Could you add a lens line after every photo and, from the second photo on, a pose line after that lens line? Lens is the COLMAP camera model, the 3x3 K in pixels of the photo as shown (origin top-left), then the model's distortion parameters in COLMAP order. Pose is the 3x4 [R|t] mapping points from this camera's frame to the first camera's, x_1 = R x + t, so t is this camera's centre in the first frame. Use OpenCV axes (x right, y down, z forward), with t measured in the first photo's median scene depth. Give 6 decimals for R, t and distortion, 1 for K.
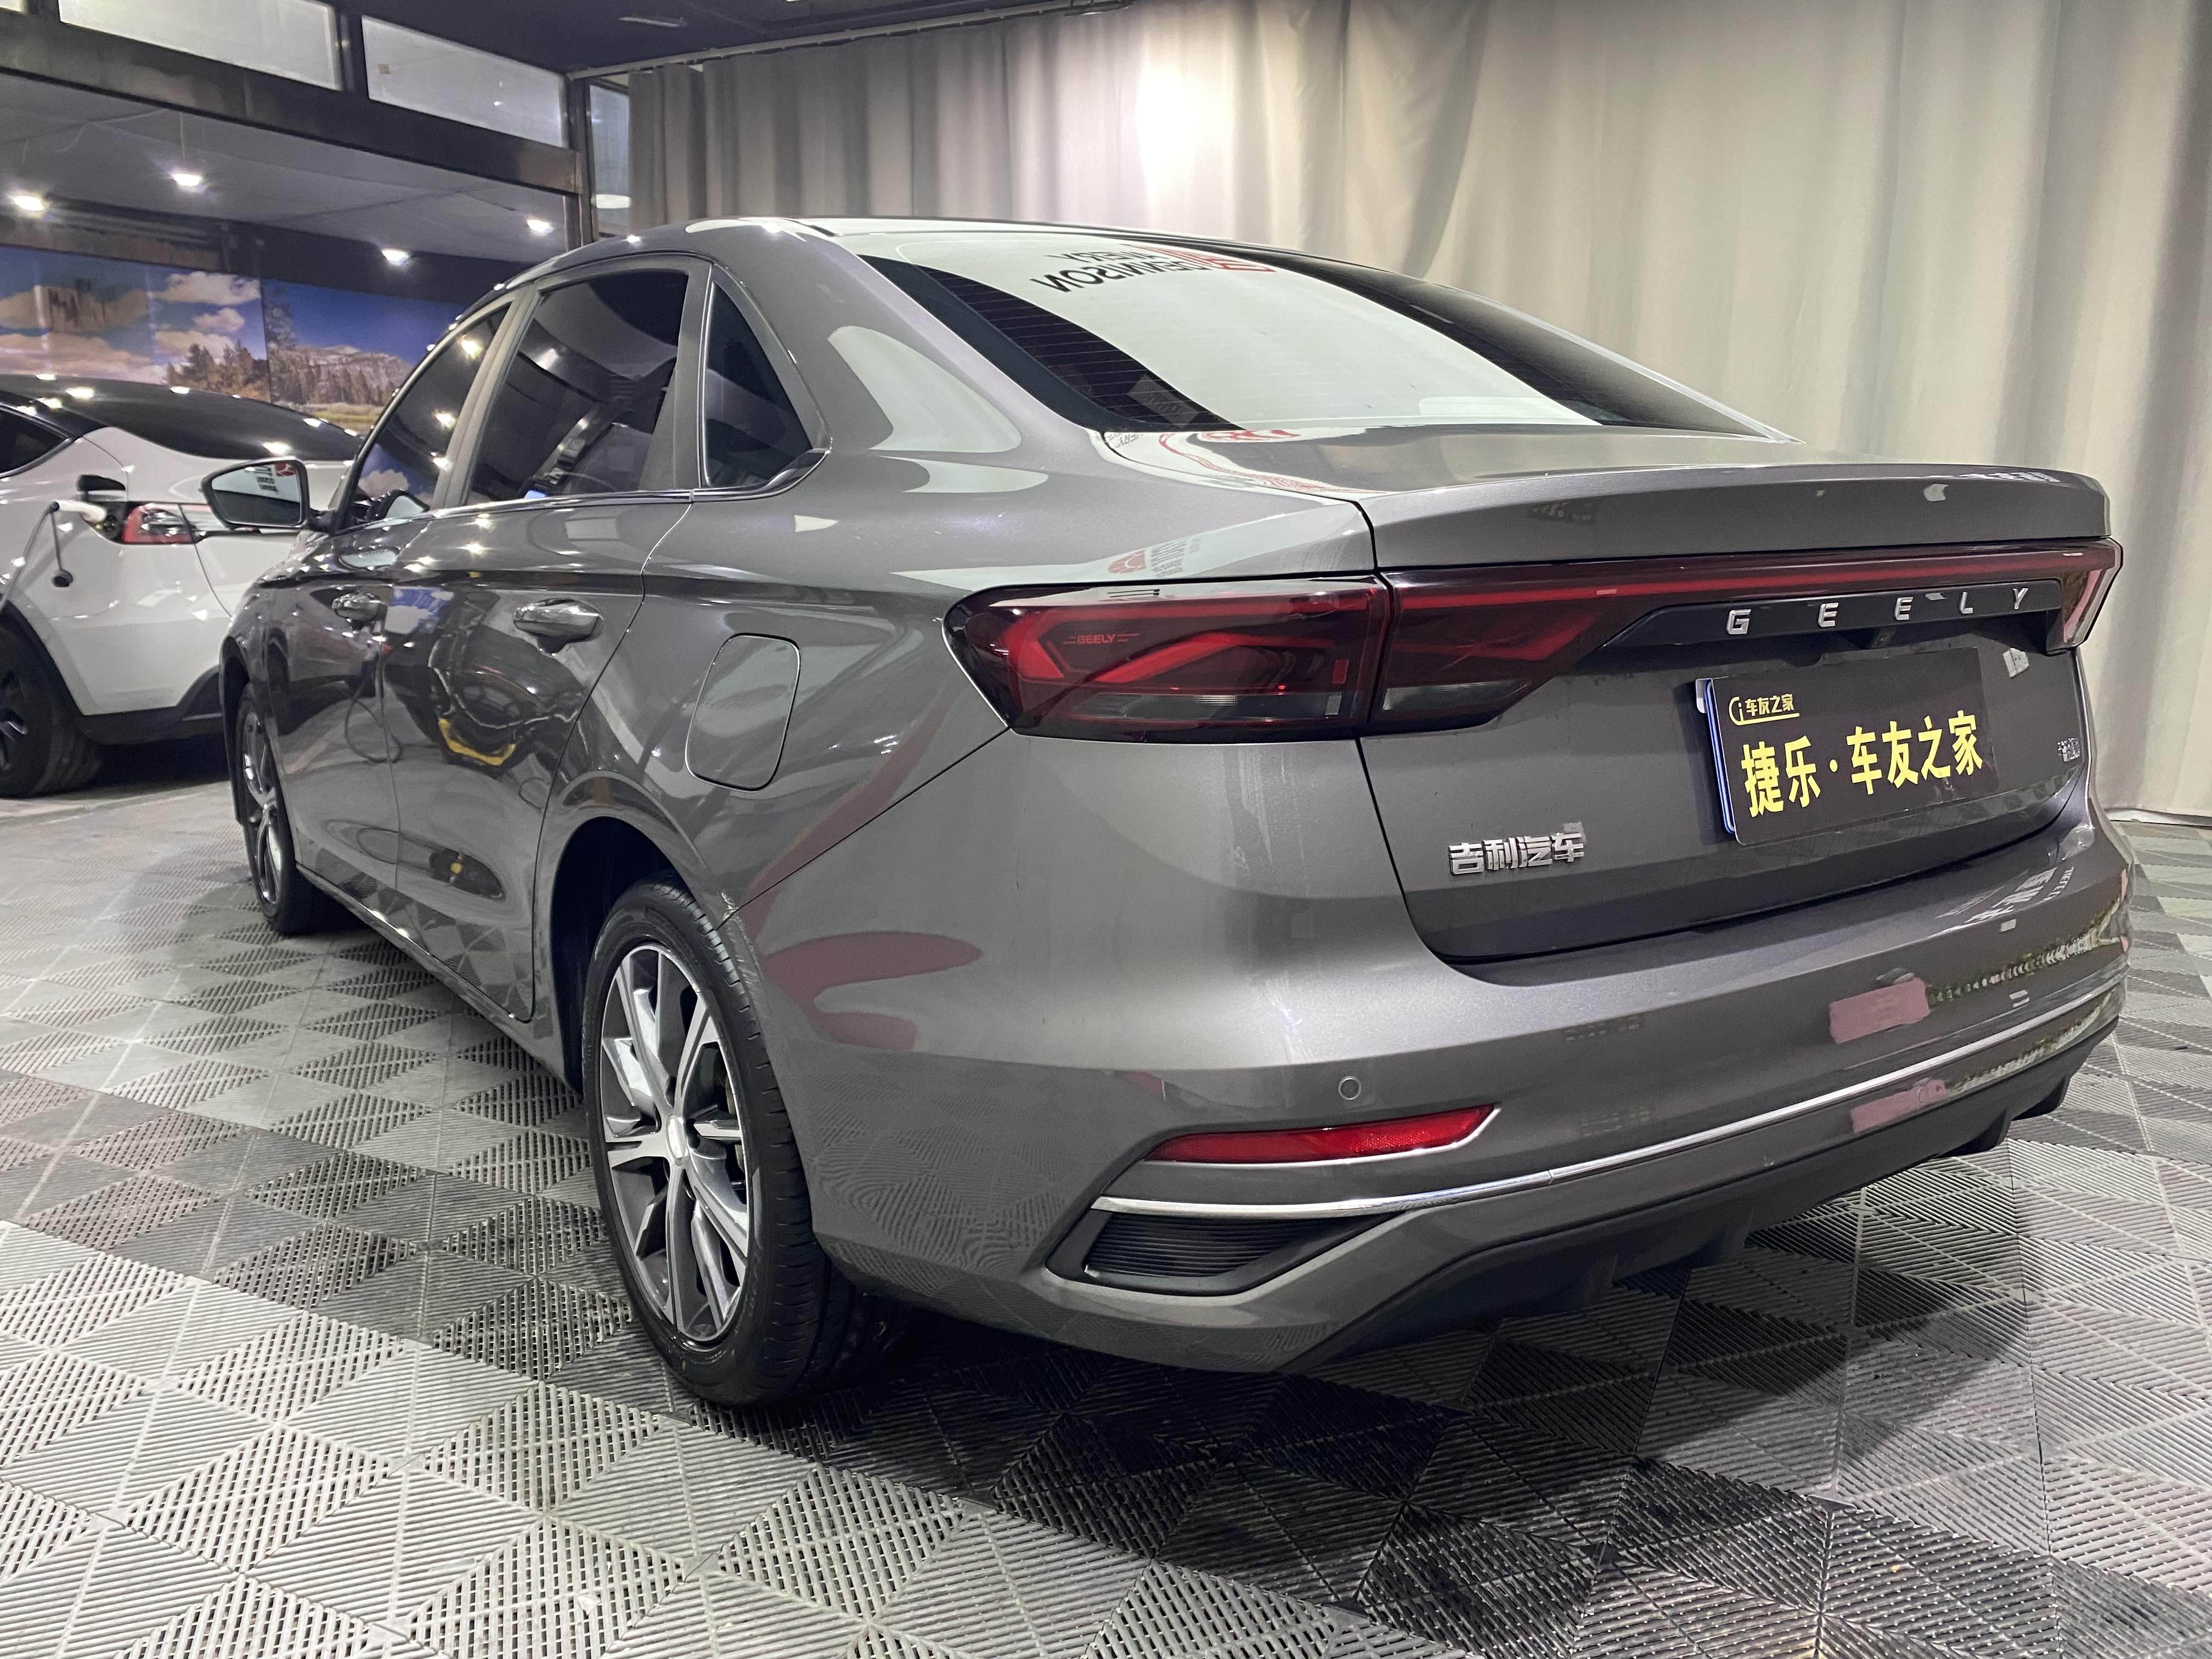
lens RADIAL K [[1691.1, 0, 1091.2], [0, 1691.1, 768.5], [0, 0, 1]] dist [0.043819, -0.037350]
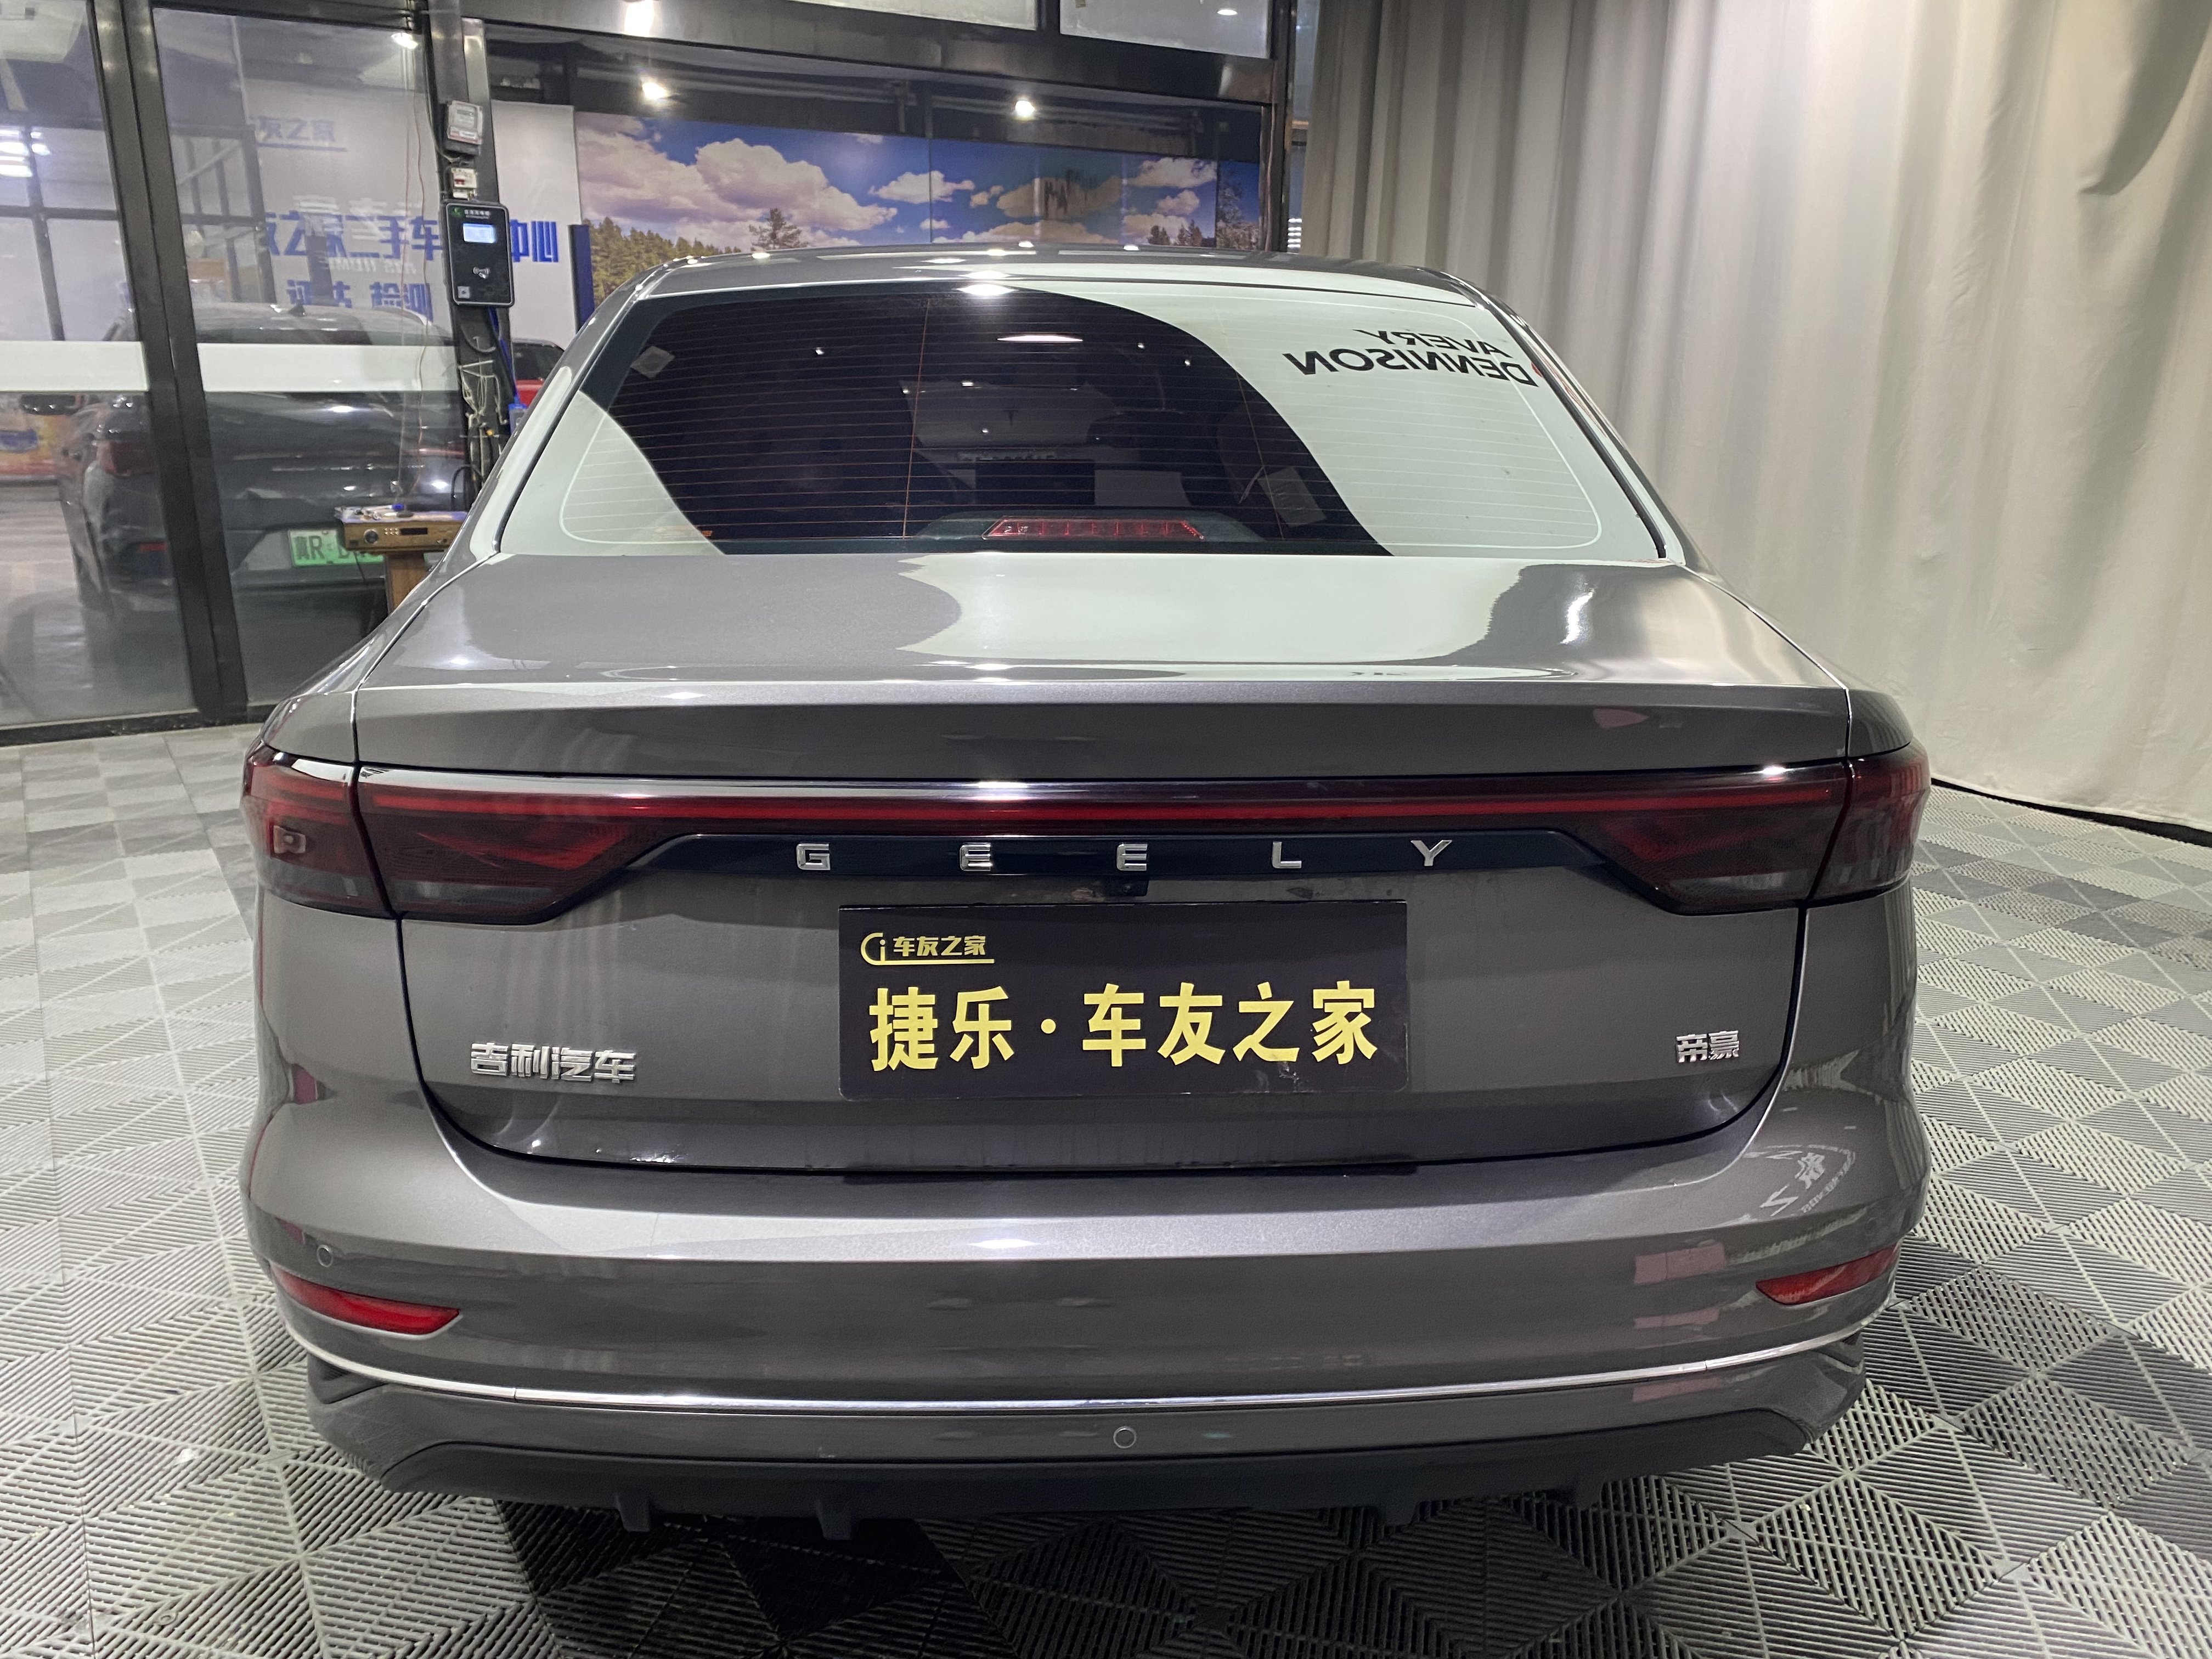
lens RADIAL K [[1691.1, 0, 1045.1], [0, 1691.1, 784.7], [0, 0, 1]] dist [0.043819, -0.037350]
pose [[0.846615, 0.143589, -0.512470, 0.794791], [-0.099362, 0.988631, 0.112856, -0.200411], [0.522849, -0.044626, 0.851257, 0.279068]]
